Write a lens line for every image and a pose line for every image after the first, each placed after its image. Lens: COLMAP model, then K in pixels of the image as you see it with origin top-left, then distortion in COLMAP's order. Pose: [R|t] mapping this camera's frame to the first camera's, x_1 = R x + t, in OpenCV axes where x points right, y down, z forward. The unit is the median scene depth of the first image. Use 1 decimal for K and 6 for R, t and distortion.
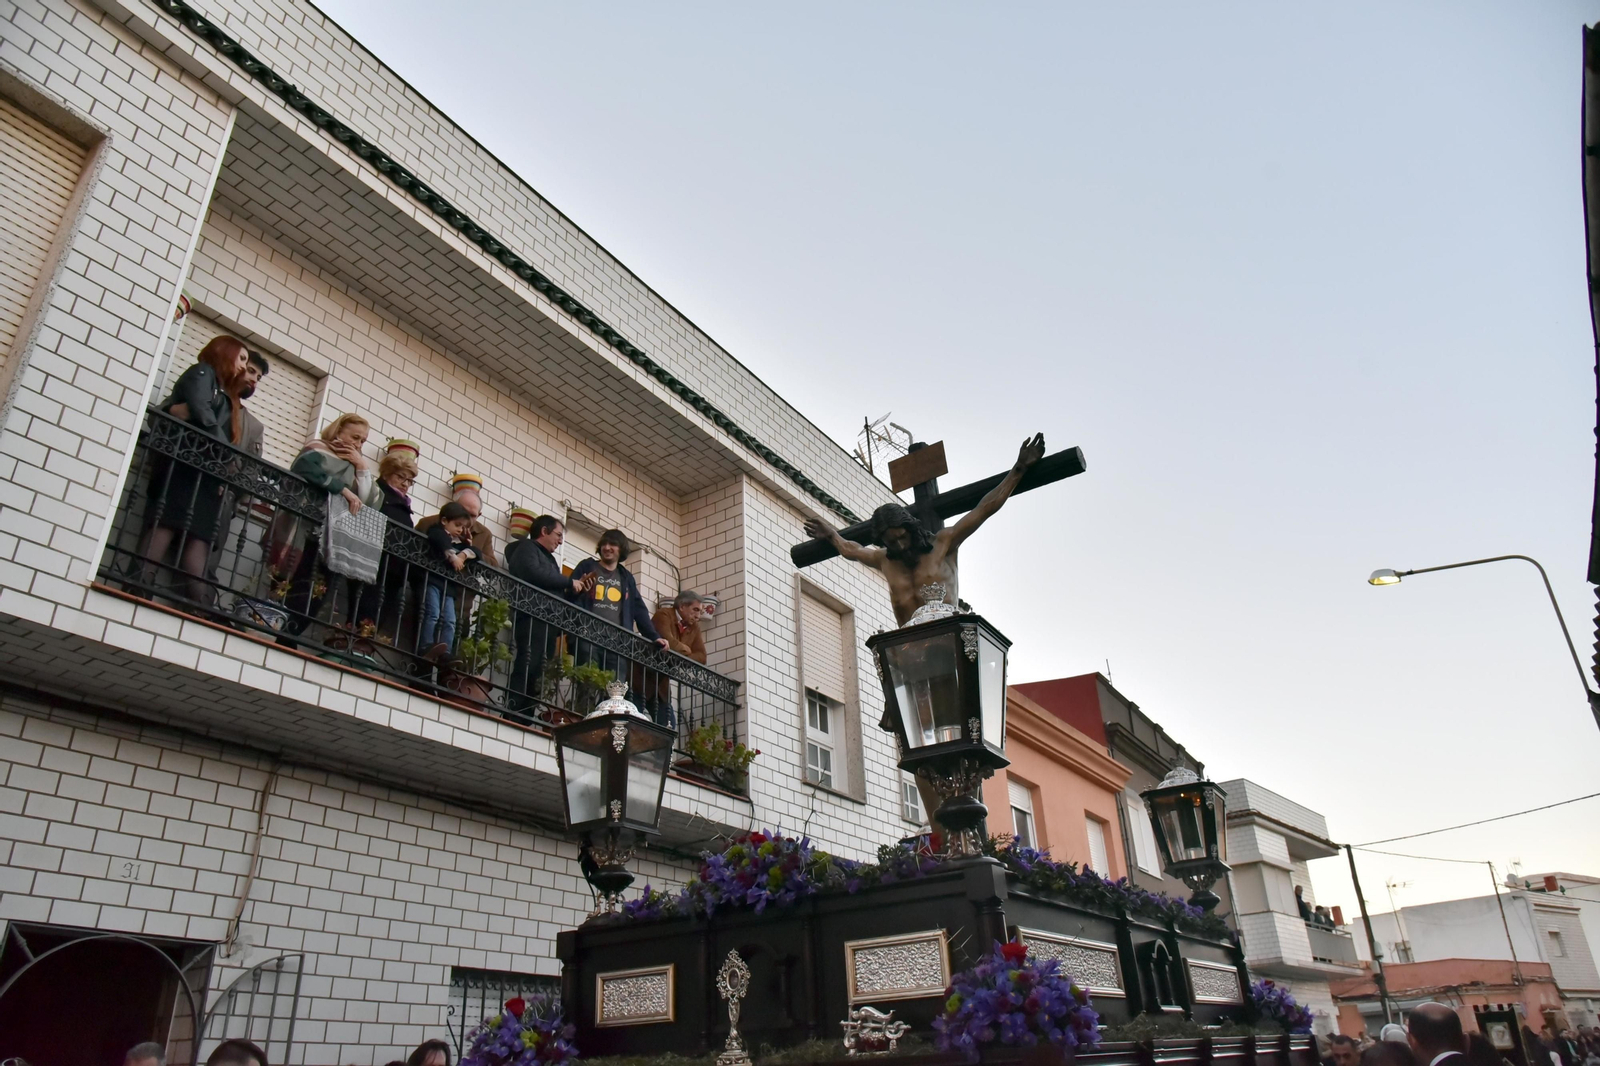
lens RADIAL K [[1073.9, 0, 800.0], [0, 1073.9, 533.0], [0, 0, 1]] dist [-0.045889, 0.001320]
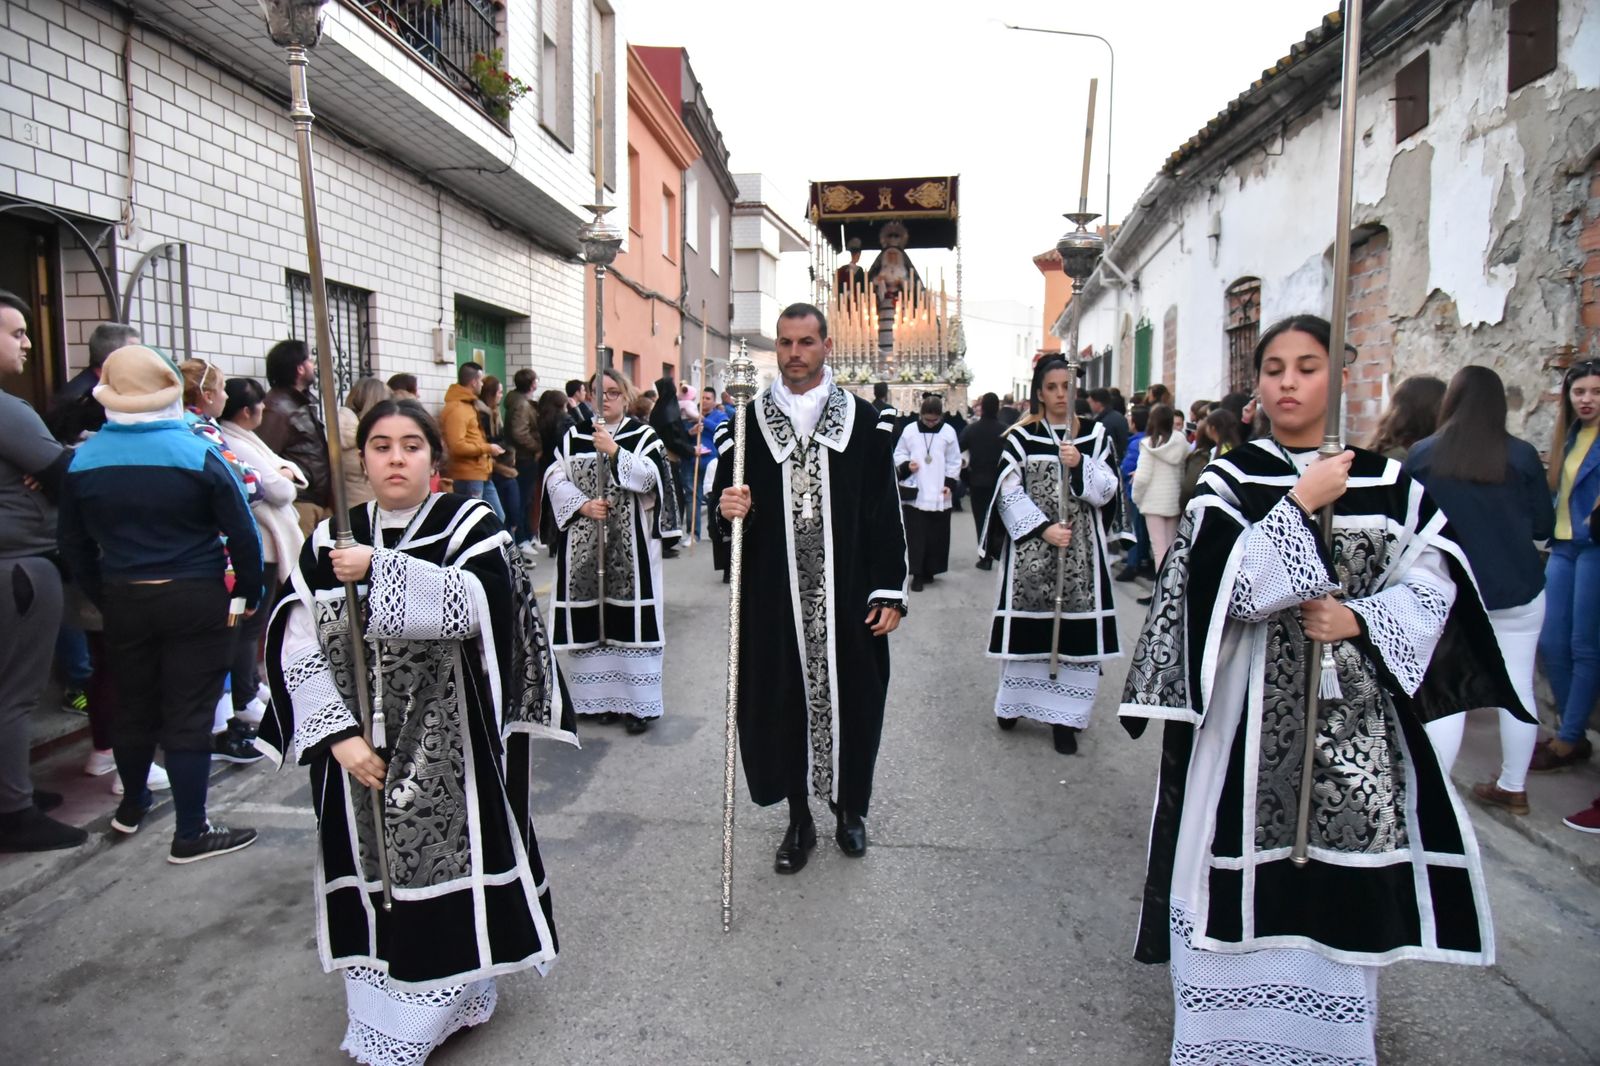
lens RADIAL K [[1073.9, 0, 800.0], [0, 1073.9, 533.0], [0, 0, 1]] dist [-0.045889, 0.001320]
pose [[0.871534, -0.008759, 0.490257, -0.342577], [-0.262220, 0.836532, 0.481098, 0.011387], [-0.414330, -0.547849, 0.726769, -0.049639]]
